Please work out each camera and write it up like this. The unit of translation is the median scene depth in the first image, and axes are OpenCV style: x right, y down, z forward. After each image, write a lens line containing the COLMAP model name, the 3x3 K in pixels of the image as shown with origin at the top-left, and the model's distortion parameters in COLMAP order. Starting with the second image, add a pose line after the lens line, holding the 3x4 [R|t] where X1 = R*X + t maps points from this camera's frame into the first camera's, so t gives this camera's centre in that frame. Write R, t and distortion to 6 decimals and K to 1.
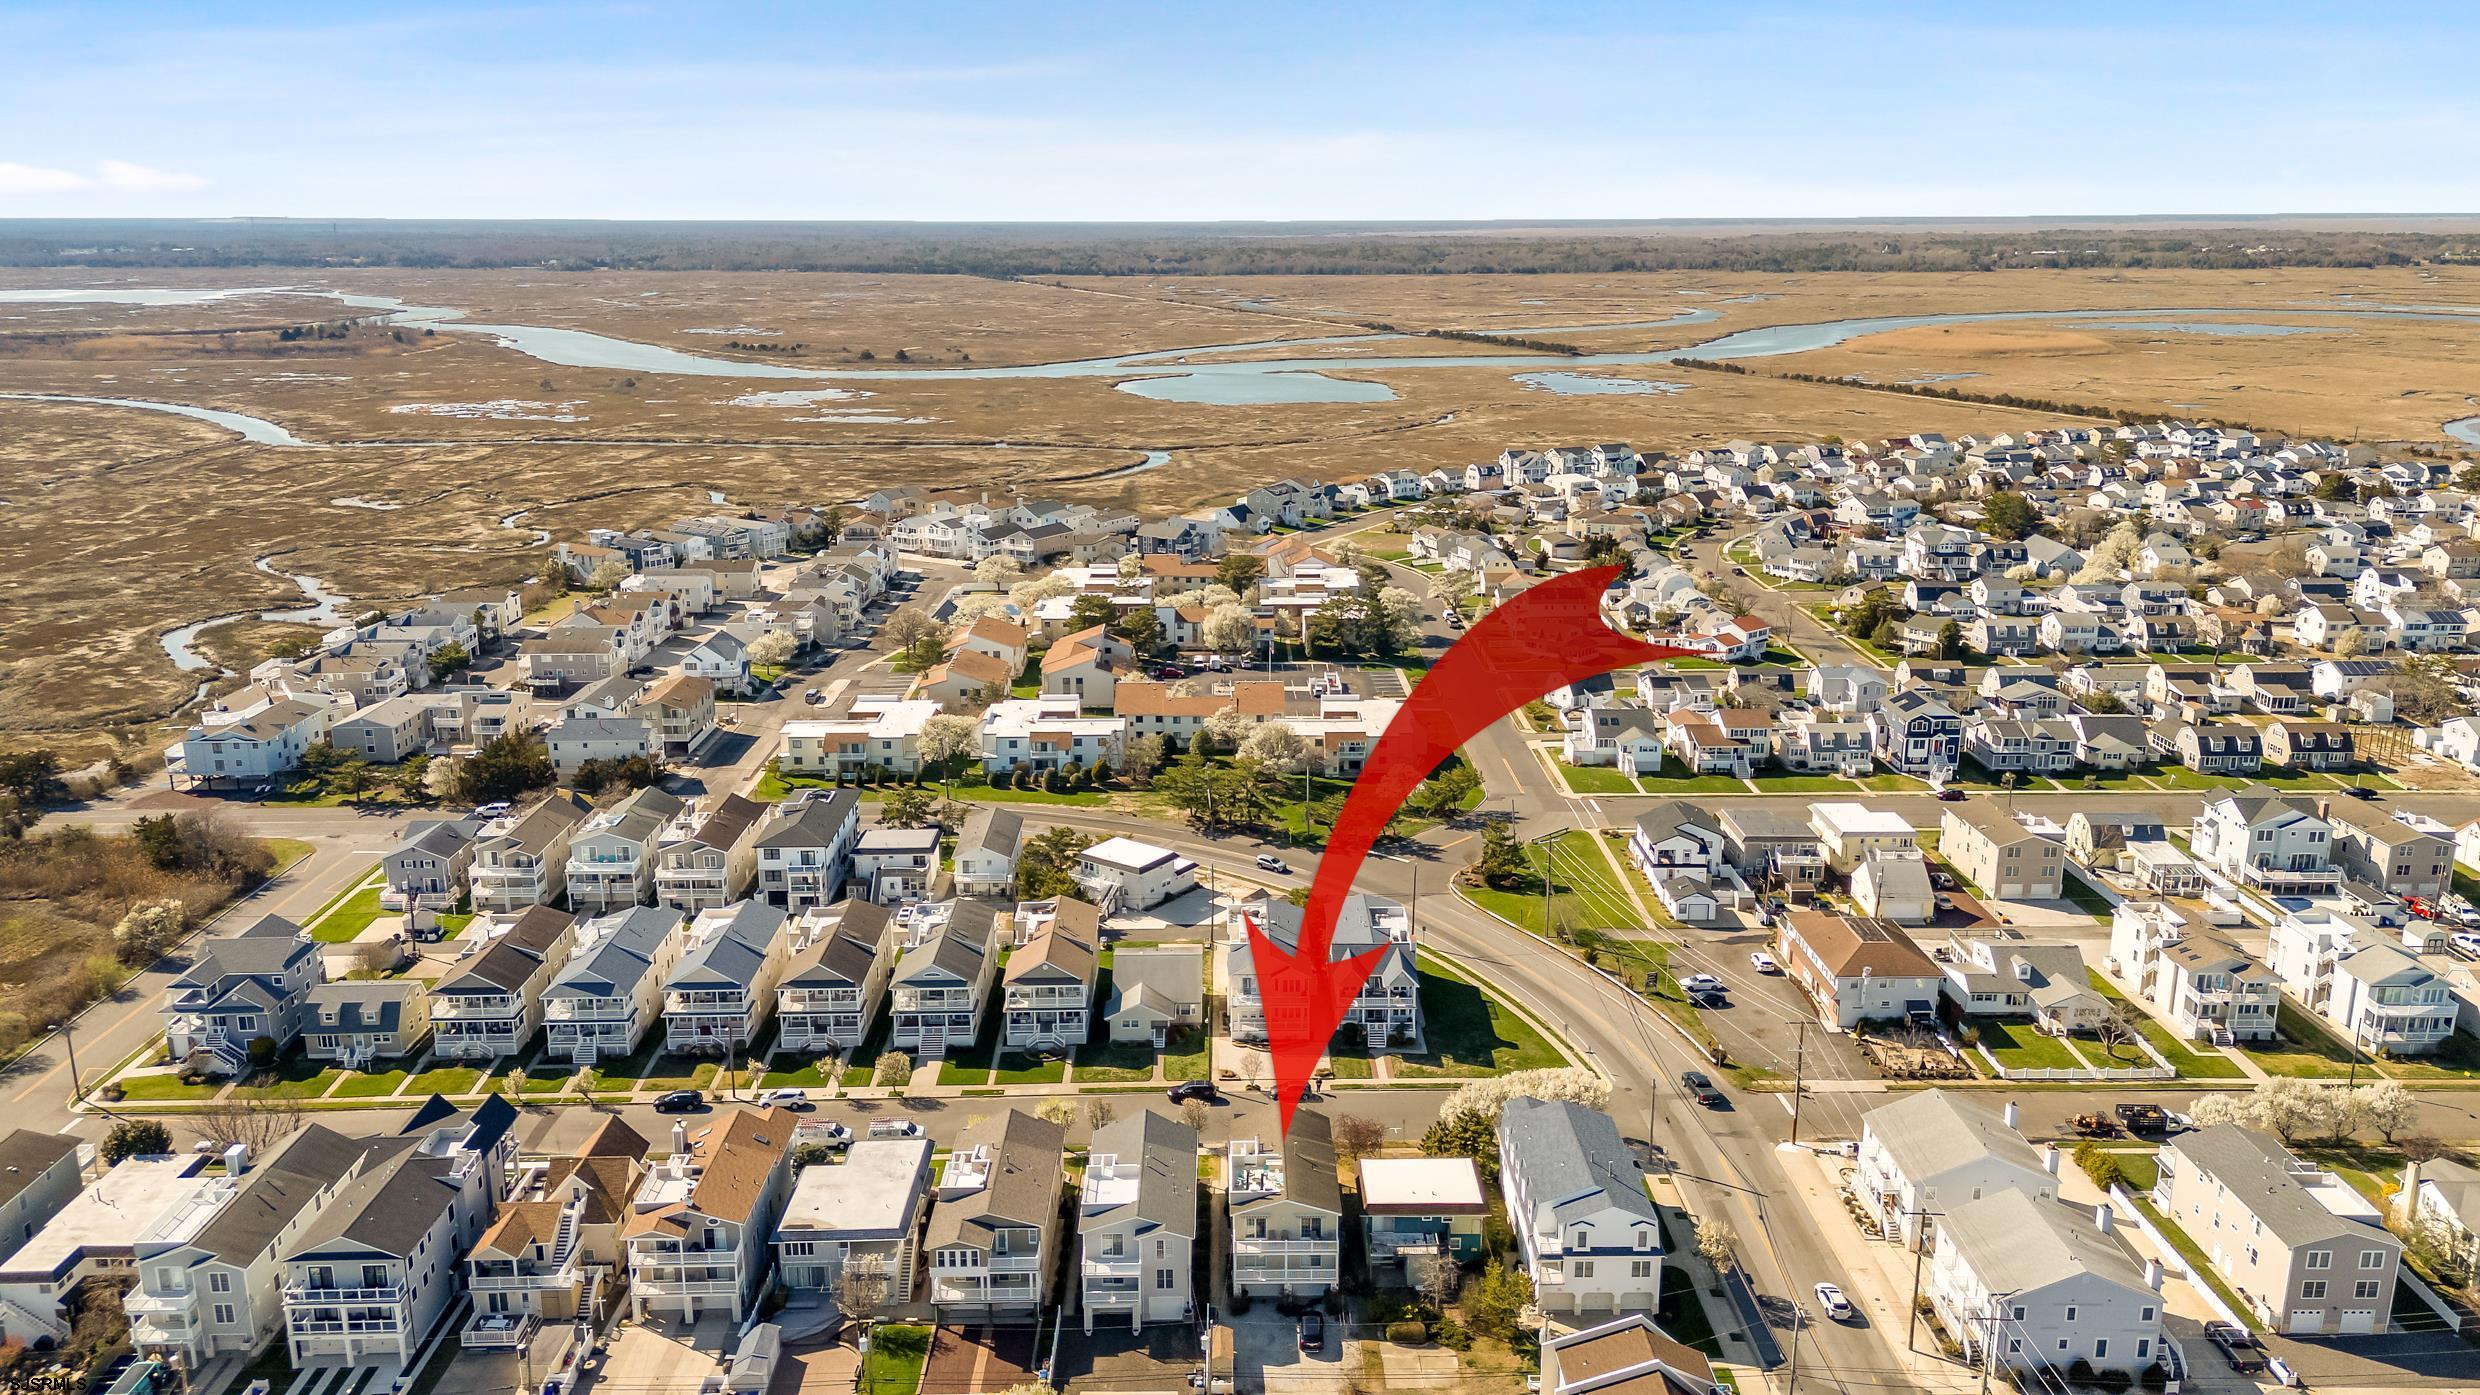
lens RADIAL K [[1808.2, 0, 1247.3], [0, 1808.2, 702.9], [0, 0, 1]] dist [0.101697, -0.106857]
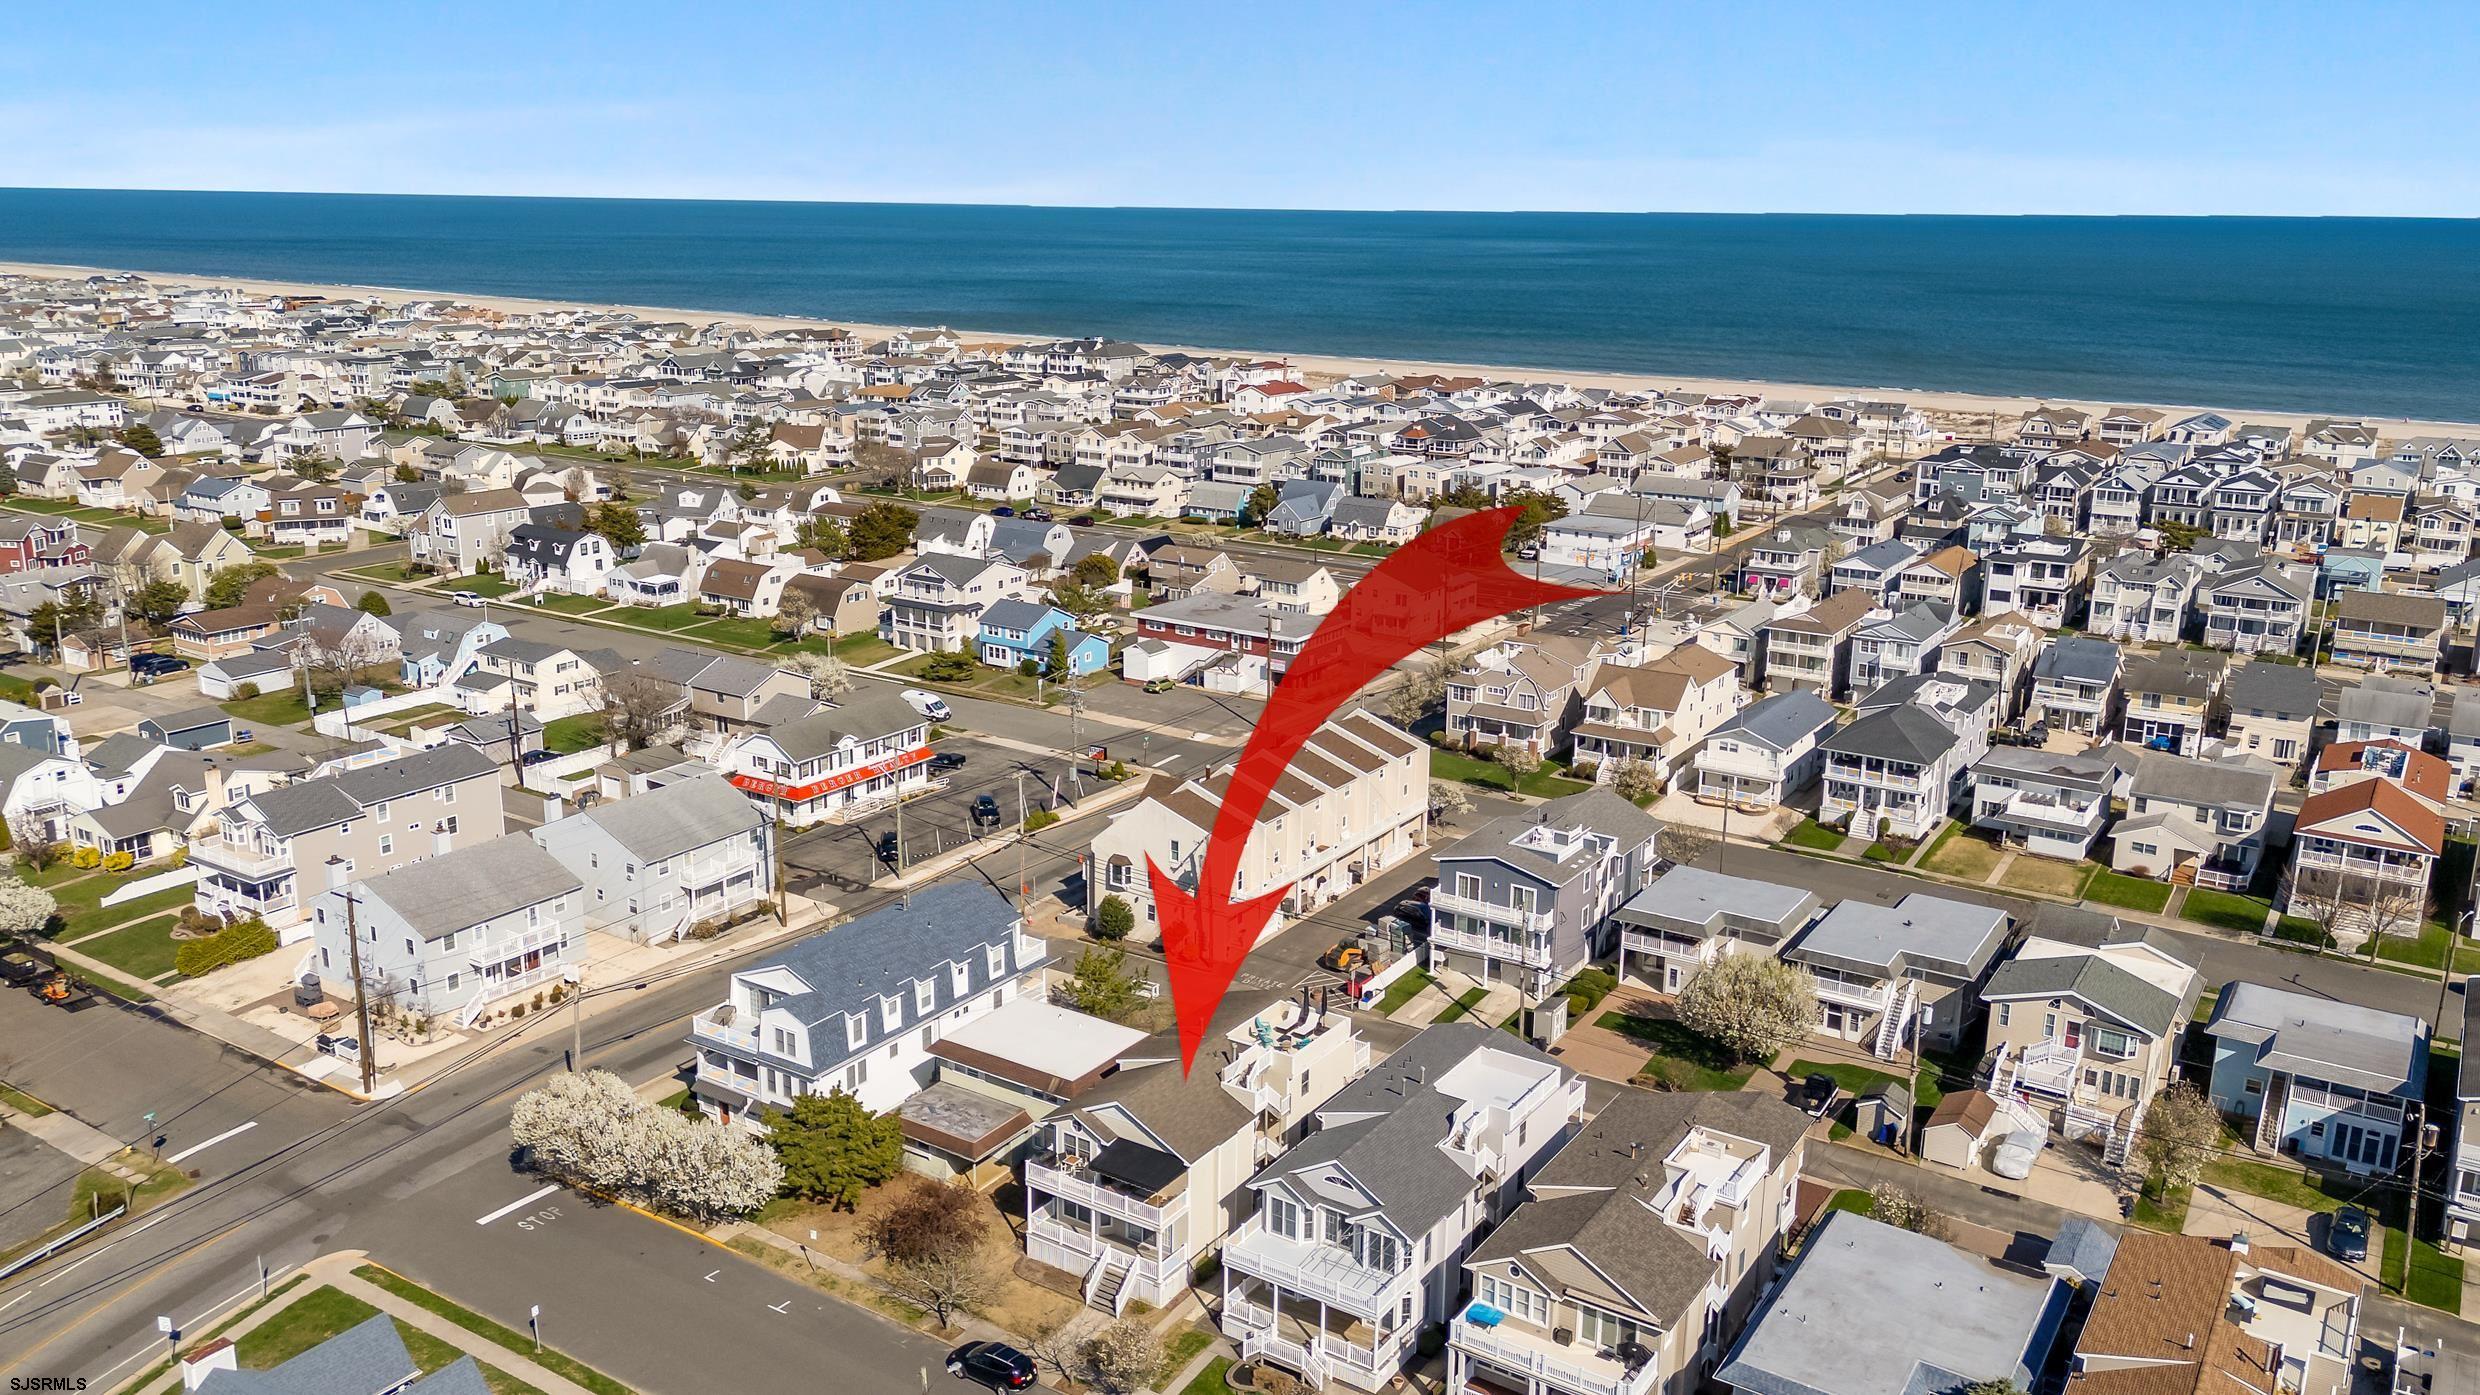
lens RADIAL K [[1892.2, 0, 1247.1], [0, 1892.2, 695.6], [0, 0, 1]] dist [0.086850, -0.074342]
pose [[-0.829298, -0.148755, 0.538643, -0.211335], [0.135367, 0.881730, 0.451916, -0.101729], [-0.542163, 0.447688, -0.711080, 0.912808]]
